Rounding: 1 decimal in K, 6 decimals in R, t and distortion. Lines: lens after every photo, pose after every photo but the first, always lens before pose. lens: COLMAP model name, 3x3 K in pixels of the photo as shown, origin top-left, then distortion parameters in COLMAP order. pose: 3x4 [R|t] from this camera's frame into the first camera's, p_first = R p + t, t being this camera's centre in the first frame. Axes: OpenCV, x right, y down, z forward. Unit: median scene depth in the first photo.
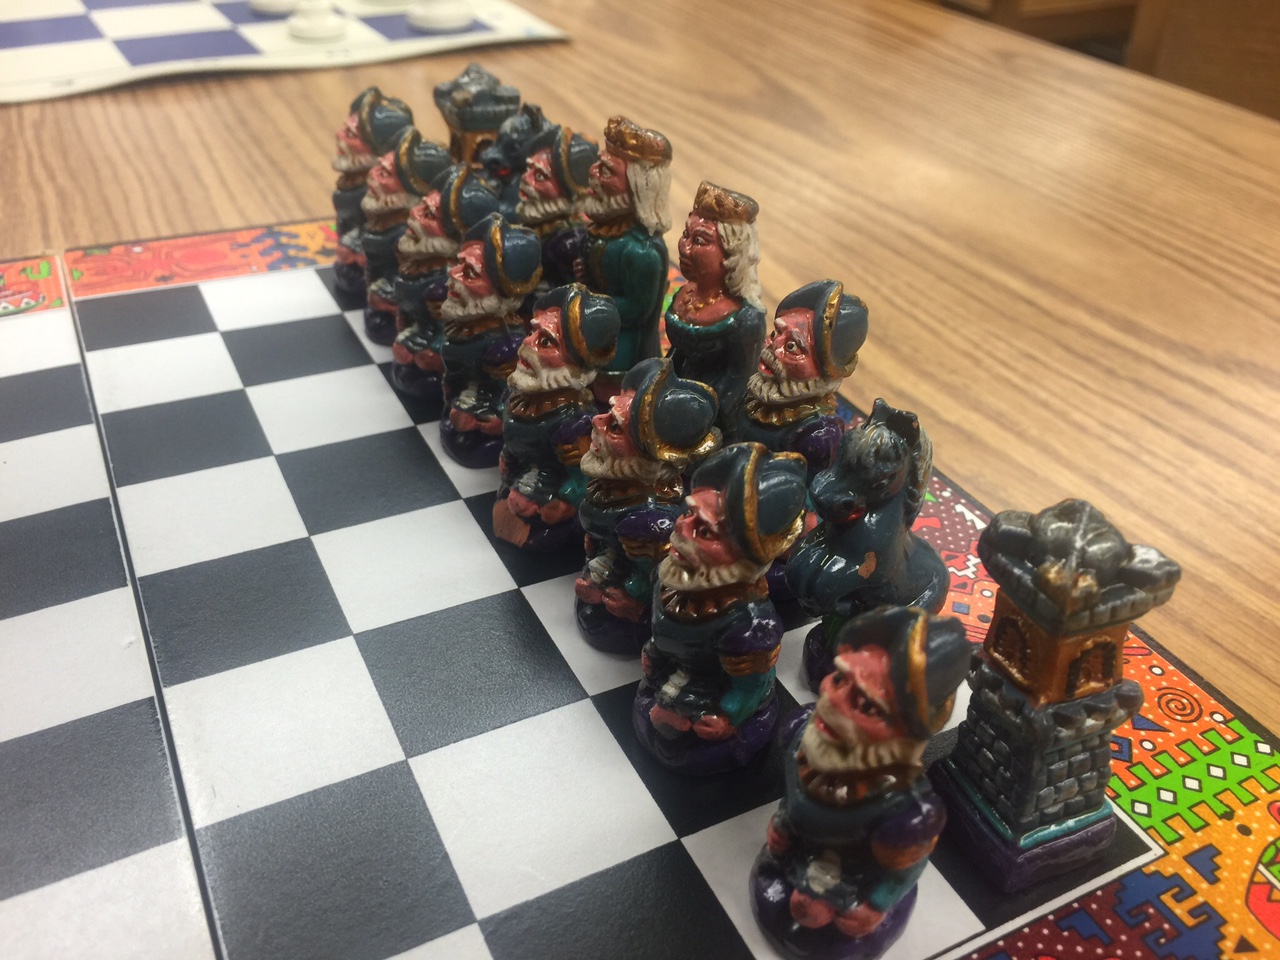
lens RADIAL K [[1145.0, 0, 654.1], [0, 1145.0, 475.7], [0, 0, 1]] dist [0.066125, -0.121695]
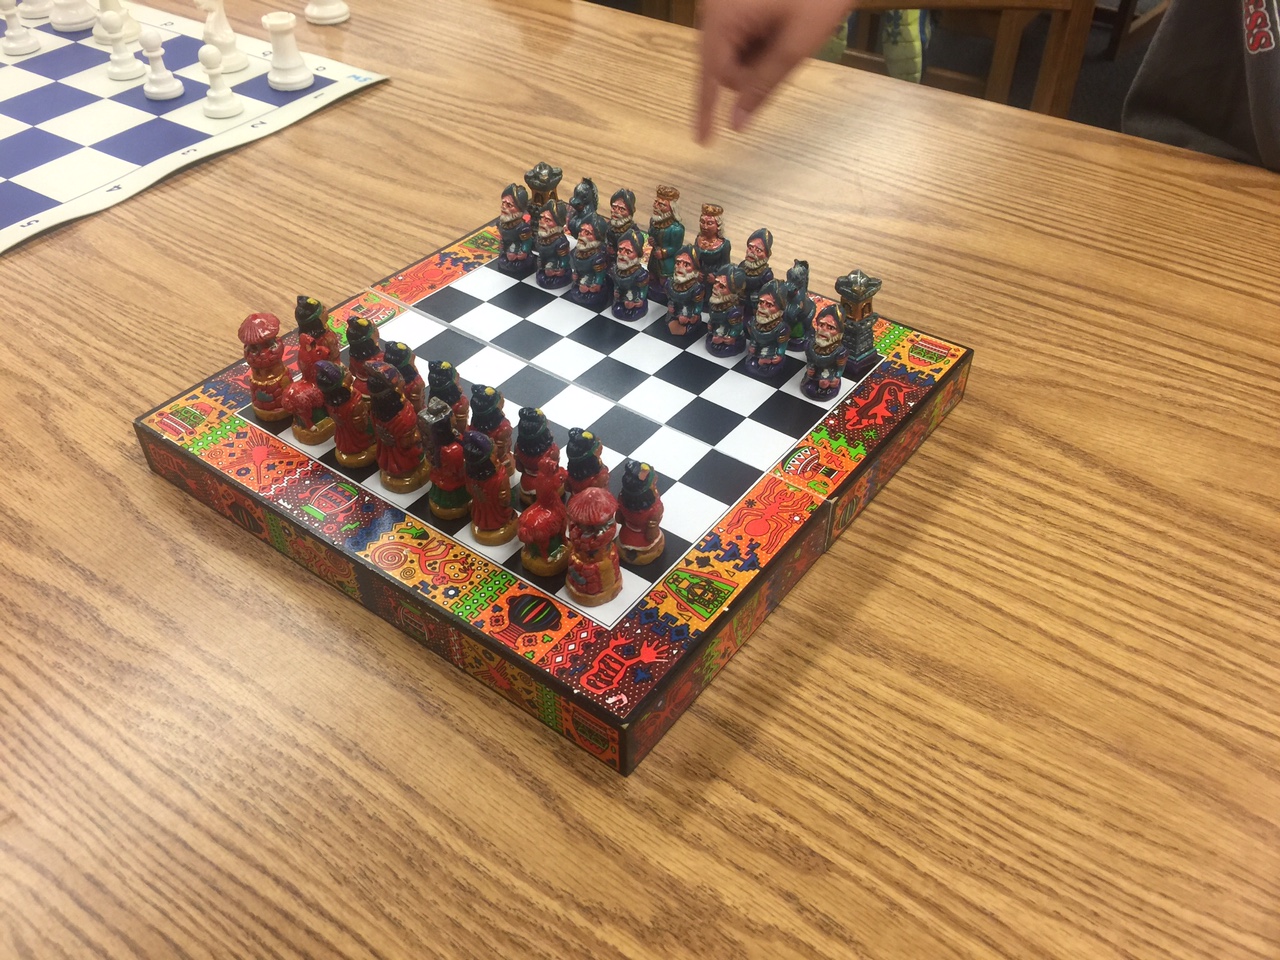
lens RADIAL K [[1145.0, 0, 650.4], [0, 1145.0, 477.7], [0, 0, 1]] dist [0.066125, -0.121695]
pose [[0.896716, -0.313763, 0.312174, -1.316835], [0.273155, 0.947281, 0.167470, -0.120161], [-0.348262, -0.064901, 0.935148, -1.927858]]
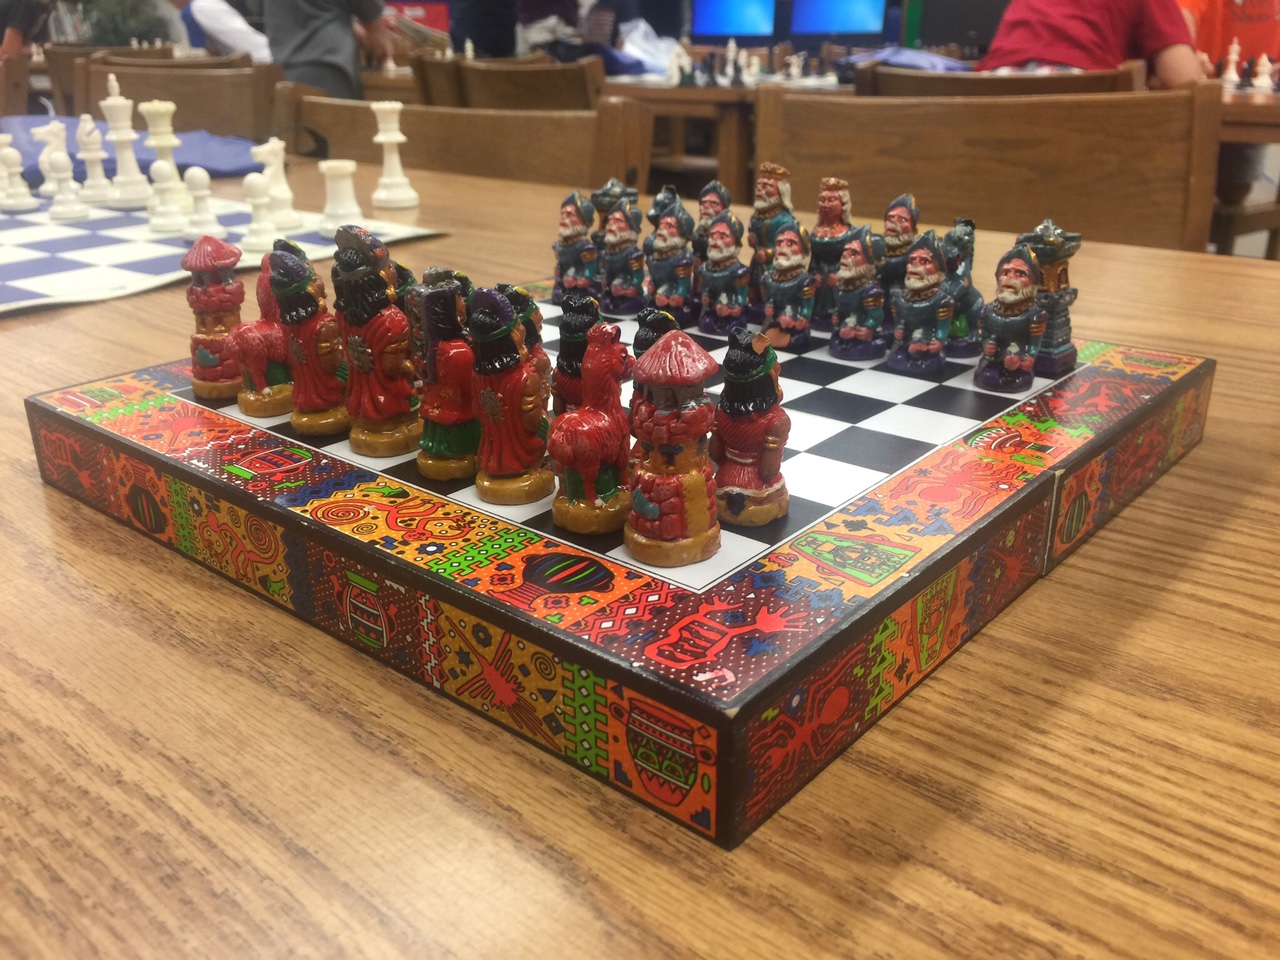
lens RADIAL K [[1145.0, 0, 639.0], [0, 1145.0, 467.0], [0, 0, 1]] dist [0.066125, -0.121695]
pose [[0.924302, -0.176402, 0.338451, -1.237934], [0.248996, 0.950777, -0.184456, 0.658700], [-0.289253, 0.254766, 0.922728, -0.922787]]
